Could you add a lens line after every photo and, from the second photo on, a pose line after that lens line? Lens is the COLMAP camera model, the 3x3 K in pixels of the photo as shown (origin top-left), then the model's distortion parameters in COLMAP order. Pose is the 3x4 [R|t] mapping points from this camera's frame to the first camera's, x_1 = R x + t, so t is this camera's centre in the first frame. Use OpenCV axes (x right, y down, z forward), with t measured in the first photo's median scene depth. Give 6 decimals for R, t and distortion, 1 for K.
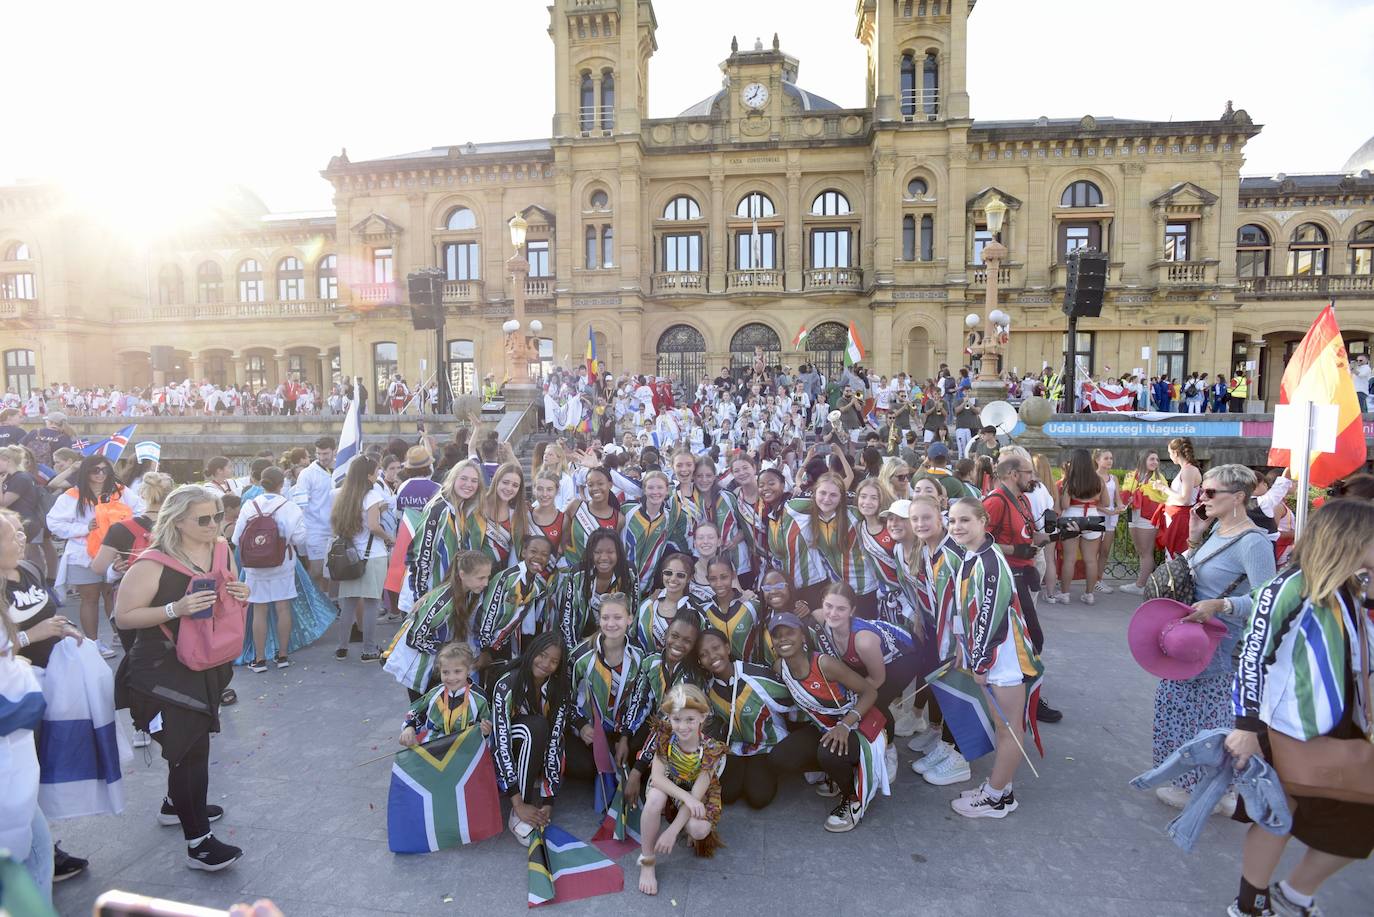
lens RADIAL K [[662.5, 0, 688.0], [0, 662.5, 455.5], [0, 0, 1]] dist [-0.056238, 0.019258]
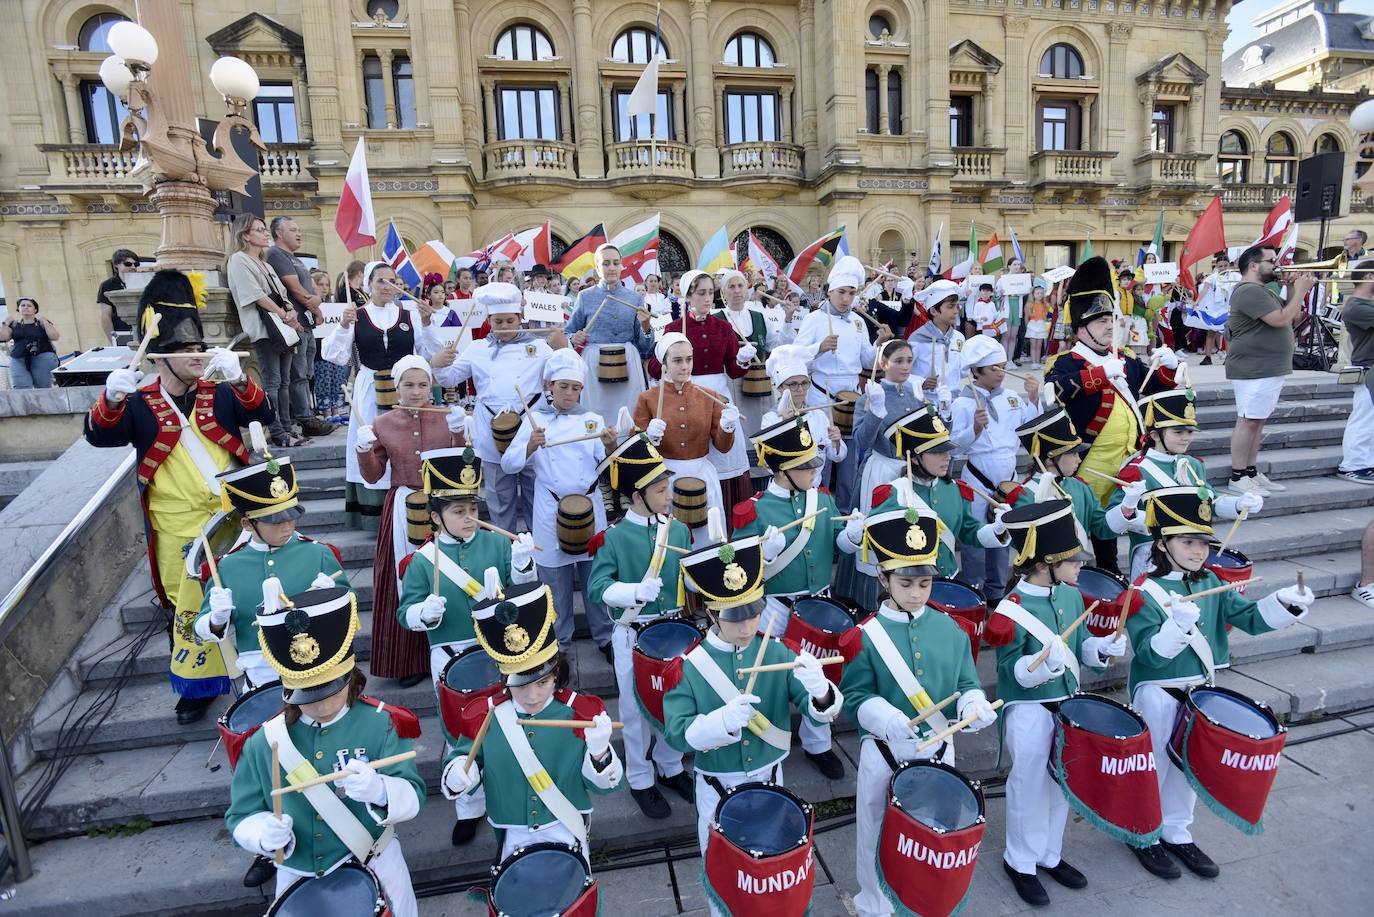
lens RADIAL K [[662.5, 0, 690.1], [0, 662.5, 458.4], [0, 0, 1]] dist [-0.056238, 0.019258]
pose [[0.954272, -0.083630, 0.287004, -0.073020], [0.063699, 0.994908, 0.078109, -0.020485], [-0.292075, -0.056256, 0.954739, 0.361457]]
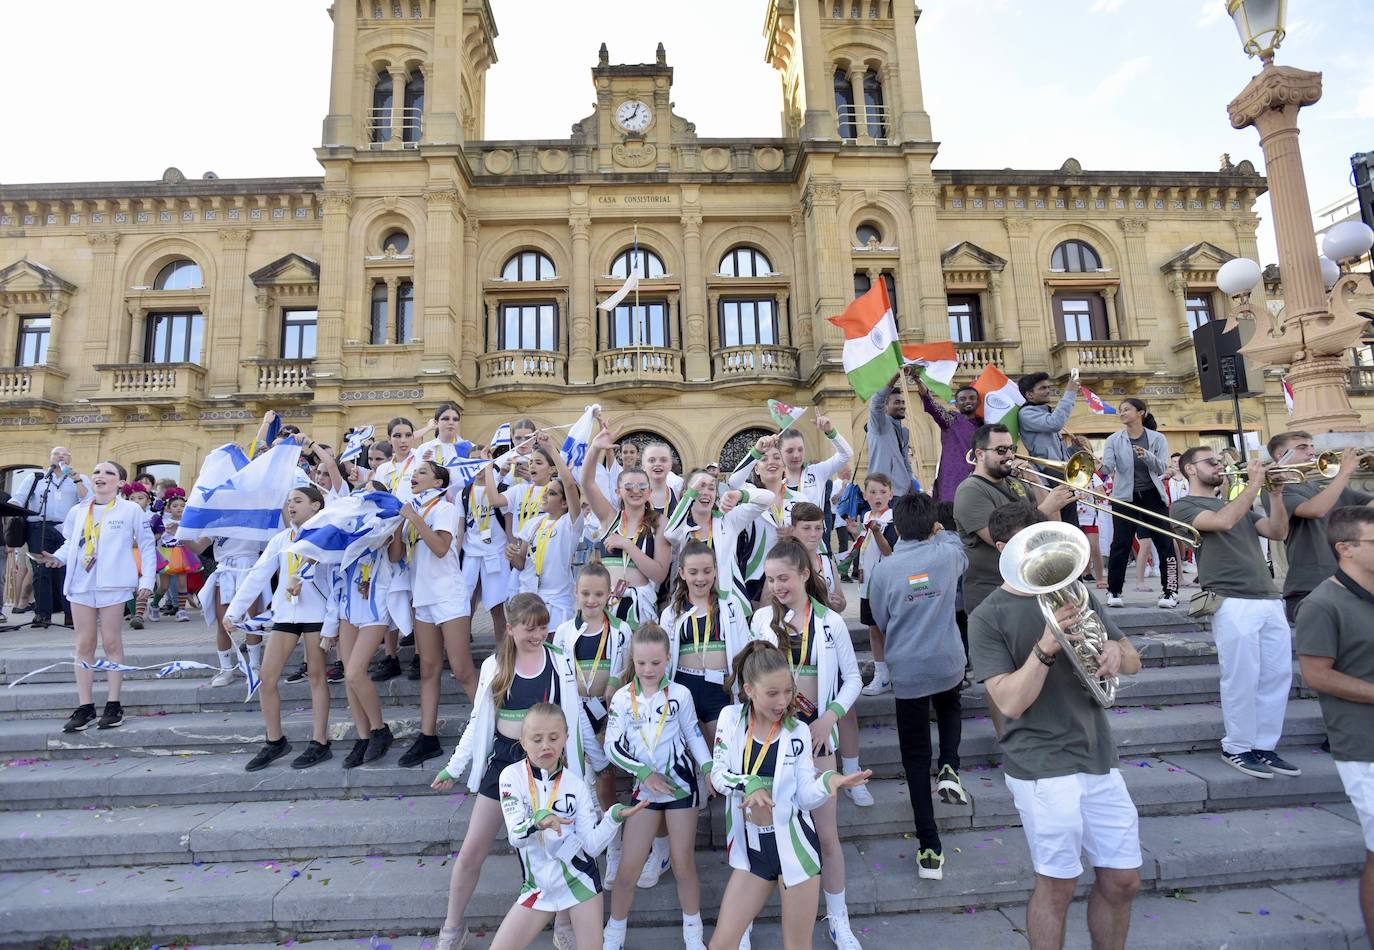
lens RADIAL K [[688.0, 0, 689.2], [0, 688.0, 473.4], [0, 0, 1]] dist [-0.058727, 0.019025]
pose [[0.986195, -0.010285, 0.165269, 0.037242], [0.044298, 0.978078, -0.203470, -0.020214], [-0.159554, 0.207982, 0.965032, 0.363627]]
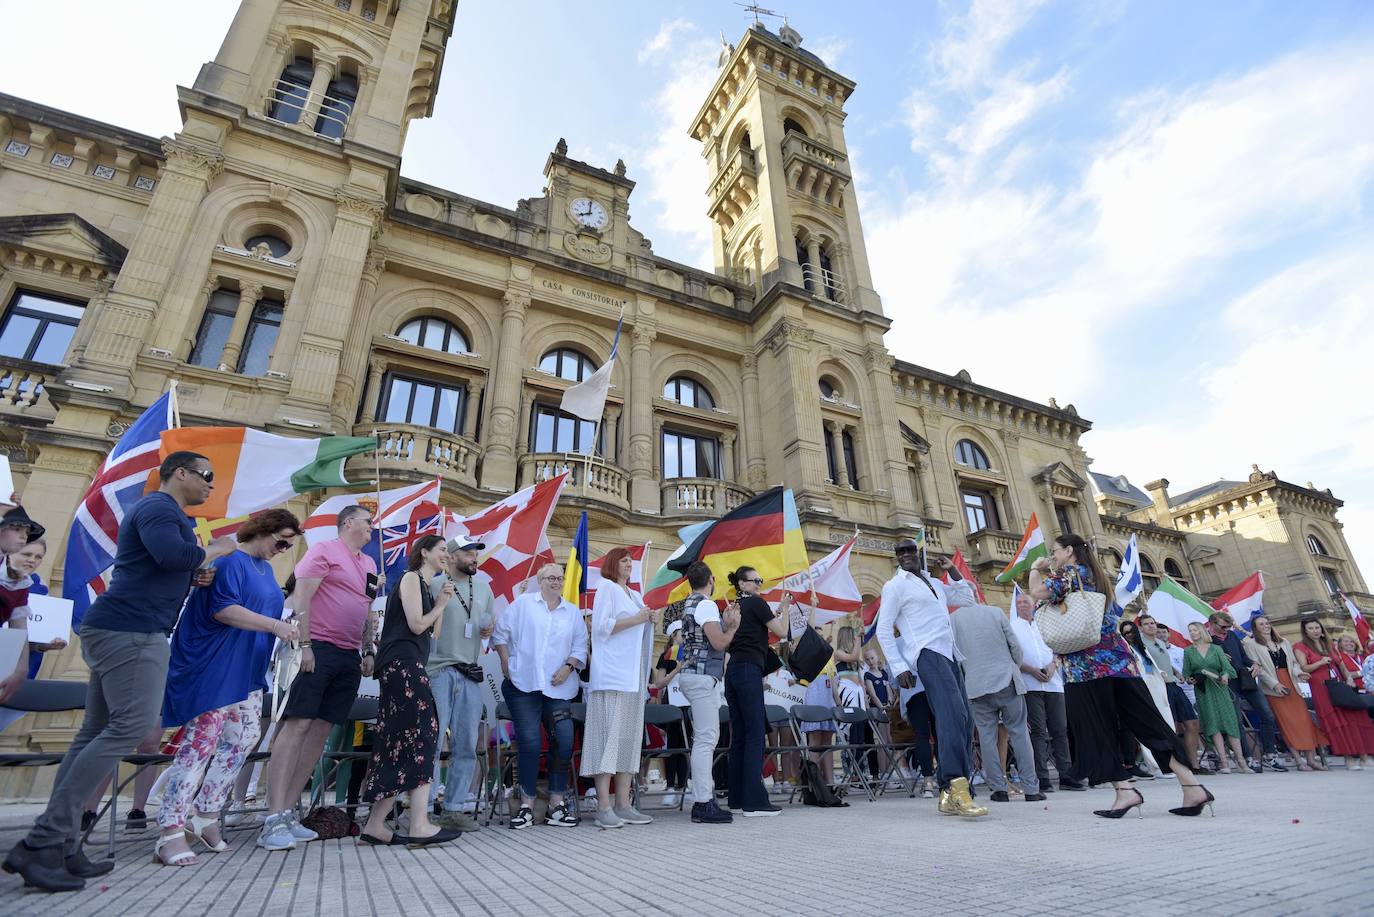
lens RADIAL K [[662.5, 0, 685.9], [0, 662.5, 457.3], [0, 0, 1]] dist [-0.056238, 0.019258]
pose [[0.834671, 0.216742, 0.506307, -0.090589], [0.058992, 0.878834, -0.473466, -0.038553], [-0.547580, 0.425056, 0.720752, 0.596118]]
